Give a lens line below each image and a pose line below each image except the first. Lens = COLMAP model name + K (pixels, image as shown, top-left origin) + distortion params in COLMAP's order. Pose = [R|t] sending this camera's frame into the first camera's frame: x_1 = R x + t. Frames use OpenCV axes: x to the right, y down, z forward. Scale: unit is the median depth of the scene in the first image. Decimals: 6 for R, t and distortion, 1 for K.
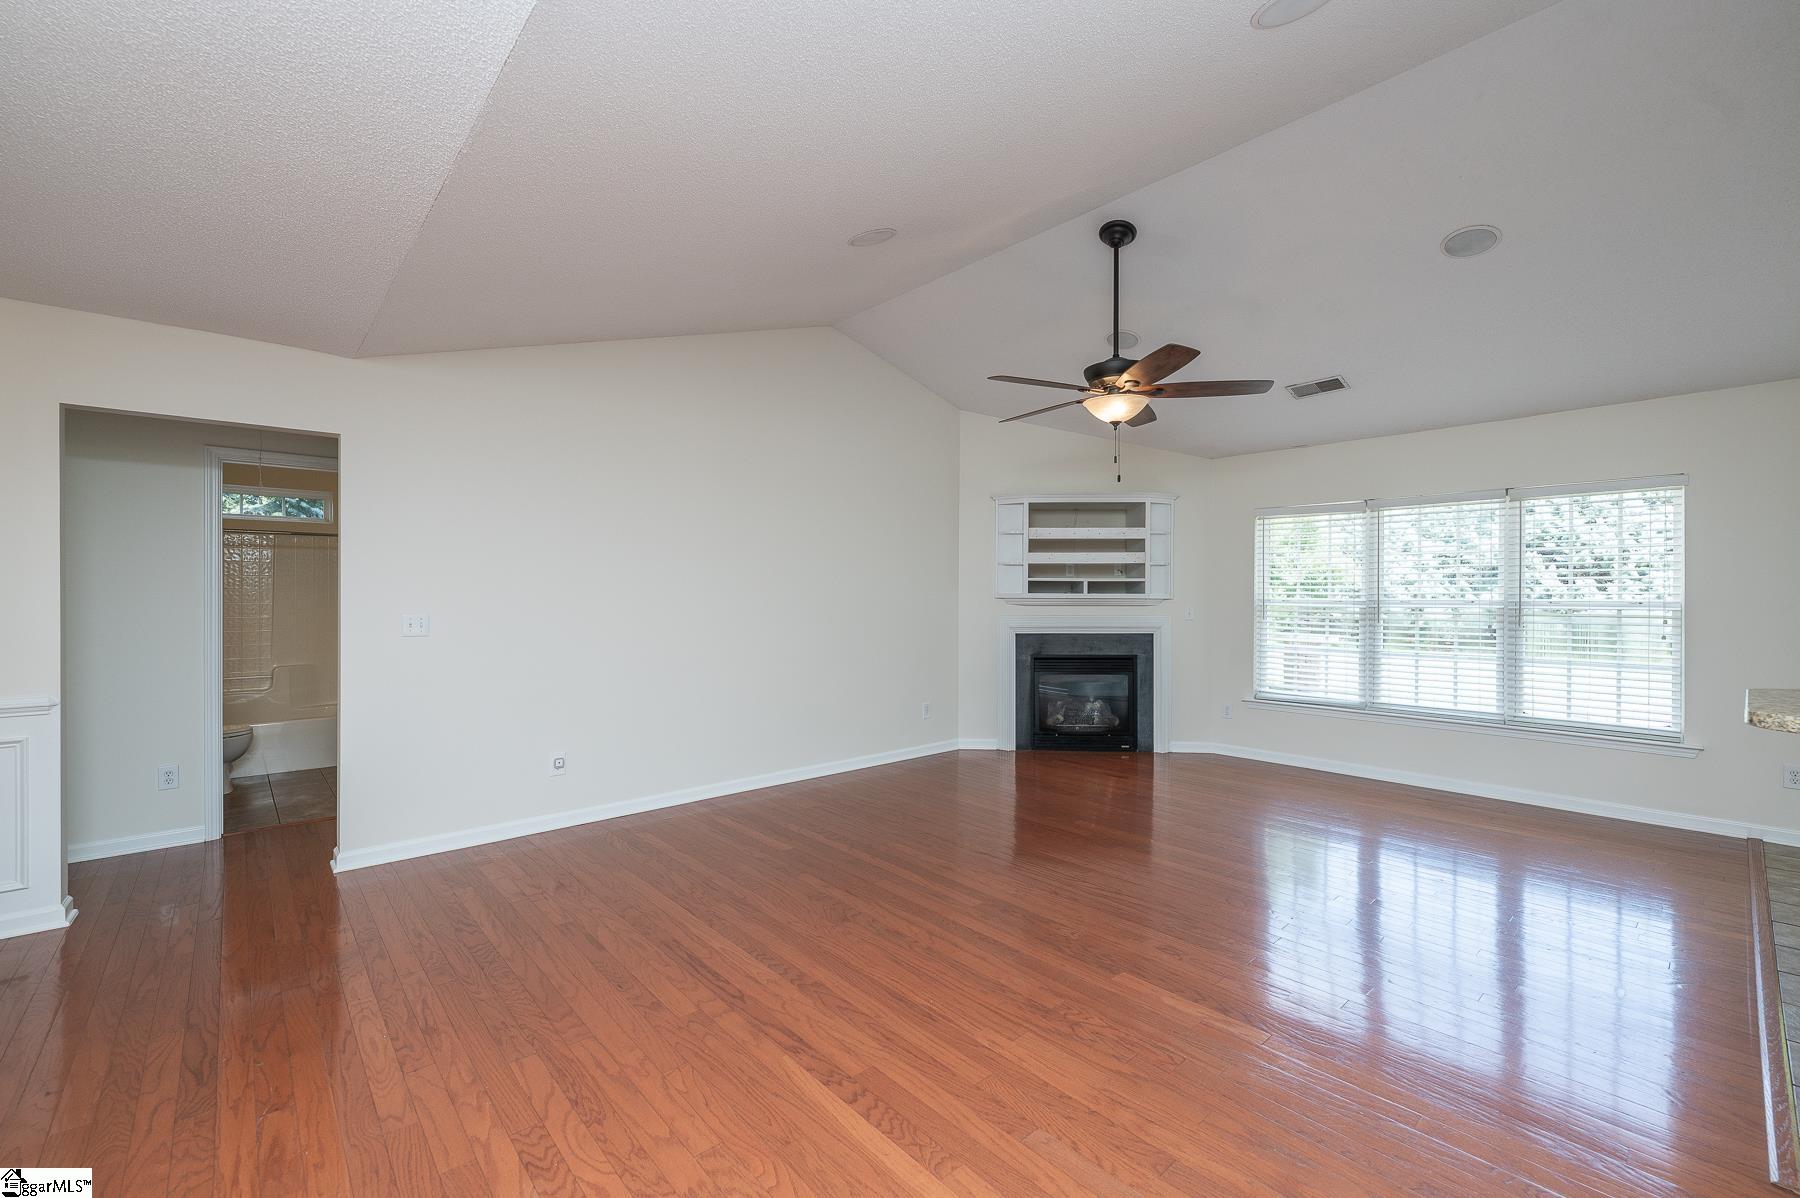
lens RADIAL K [[752.8, 0, 888.6], [0, 752.8, 599.4], [0, 0, 1]] dist [-0.001644, 0.000009]
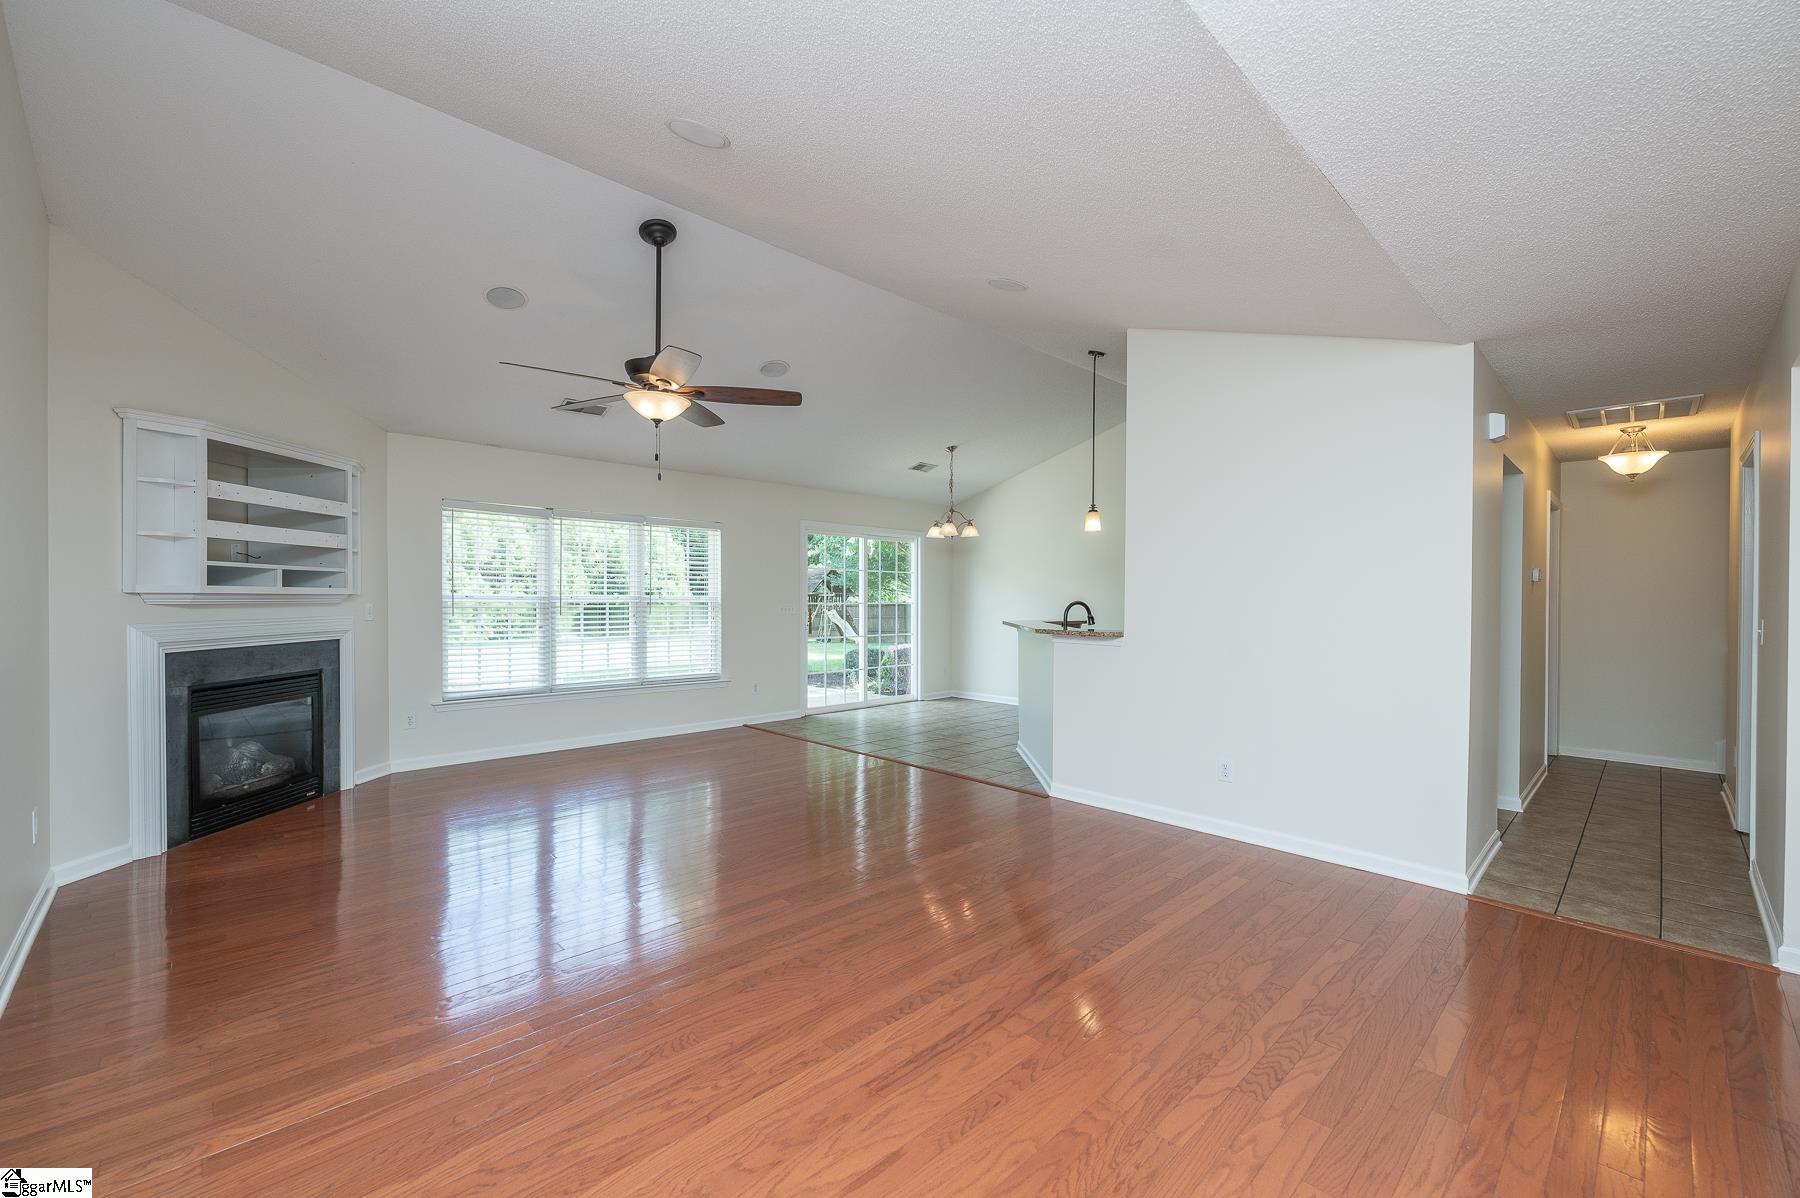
lens RADIAL K [[739.6, 0, 900.0], [0, 739.6, 599.0], [0, 0, 1]] dist [-0.006660, -0.000110]
pose [[-0.051858, -0.005824, 0.998638, -0.447102], [-0.001139, 0.999983, 0.005773, -0.001503], [-0.998654, -0.000838, -0.051863, 0.463287]]
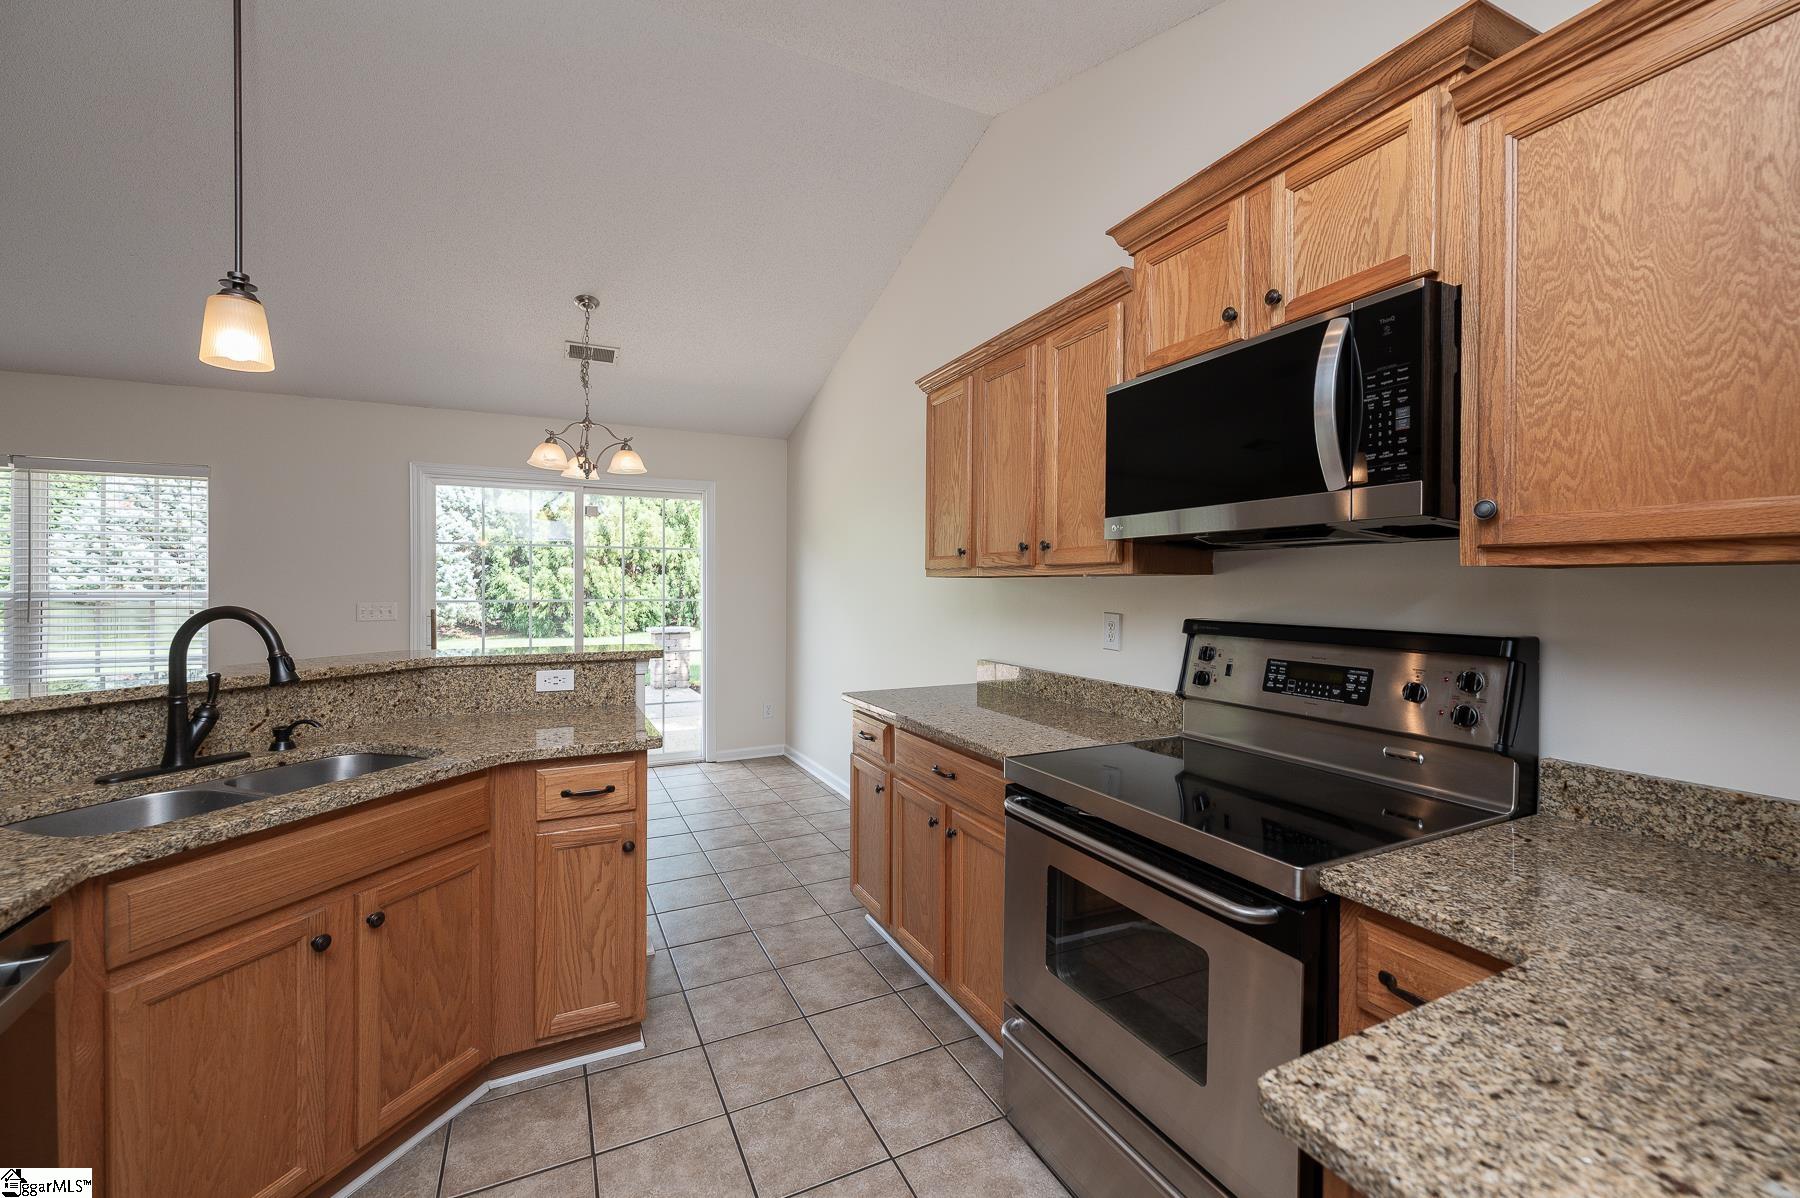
lens RADIAL K [[723.3, 0, 902.0], [0, 723.3, 582.0], [0, 0, 1]] dist [0.000400, 0.000040]
pose [[0.260415, 0.003054, 0.965492, 0.249329], [0.004385, 0.999981, -0.004346, -0.000970], [-0.965487, 0.005365, 0.260397, -0.100235]]
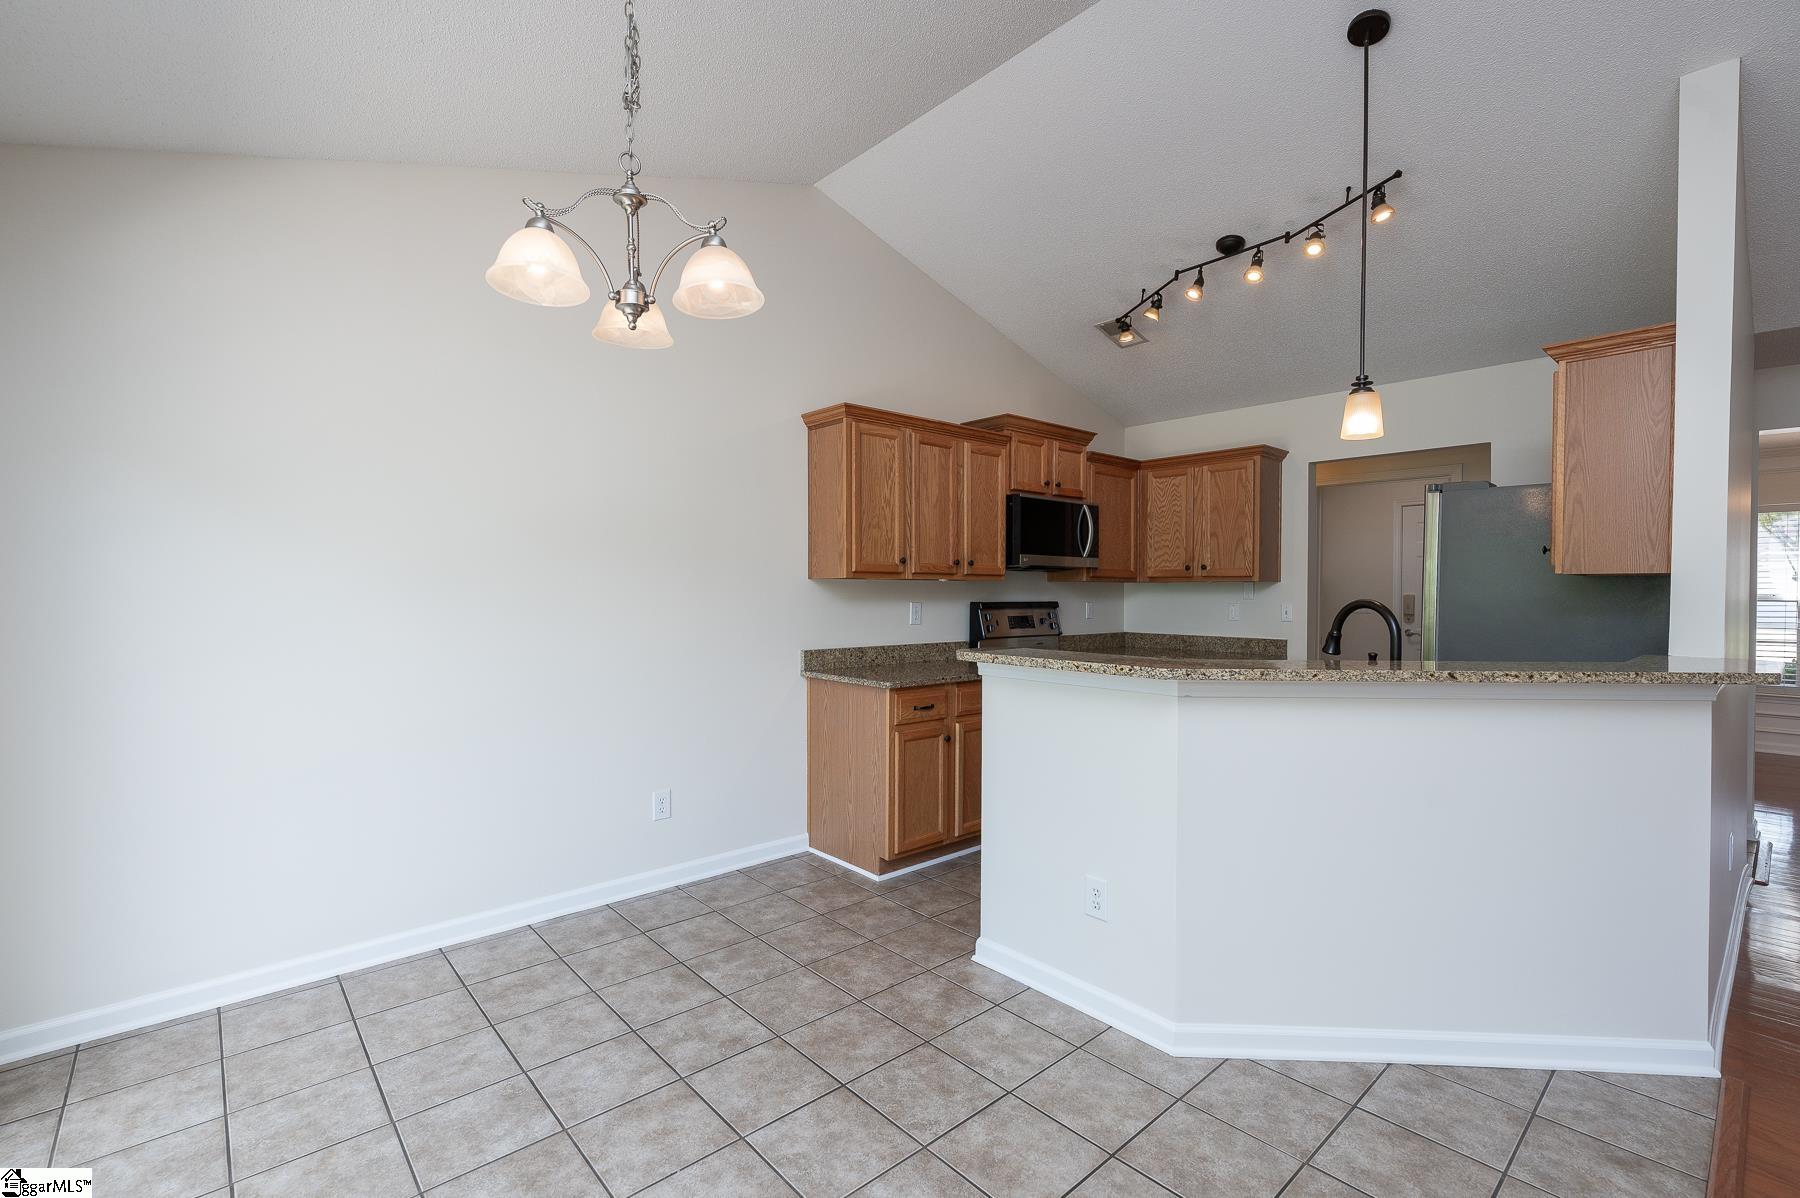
lens RADIAL K [[792.4, 0, 891.4], [0, 792.4, 603.6], [0, 0, 1]] dist [0.000002, -0.000303]
pose [[-0.999984, -0.003688, -0.004282, 0.678911], [-0.003783, 0.999745, 0.022245, -0.000125], [0.004199, 0.022261, -0.999743, 0.600218]]
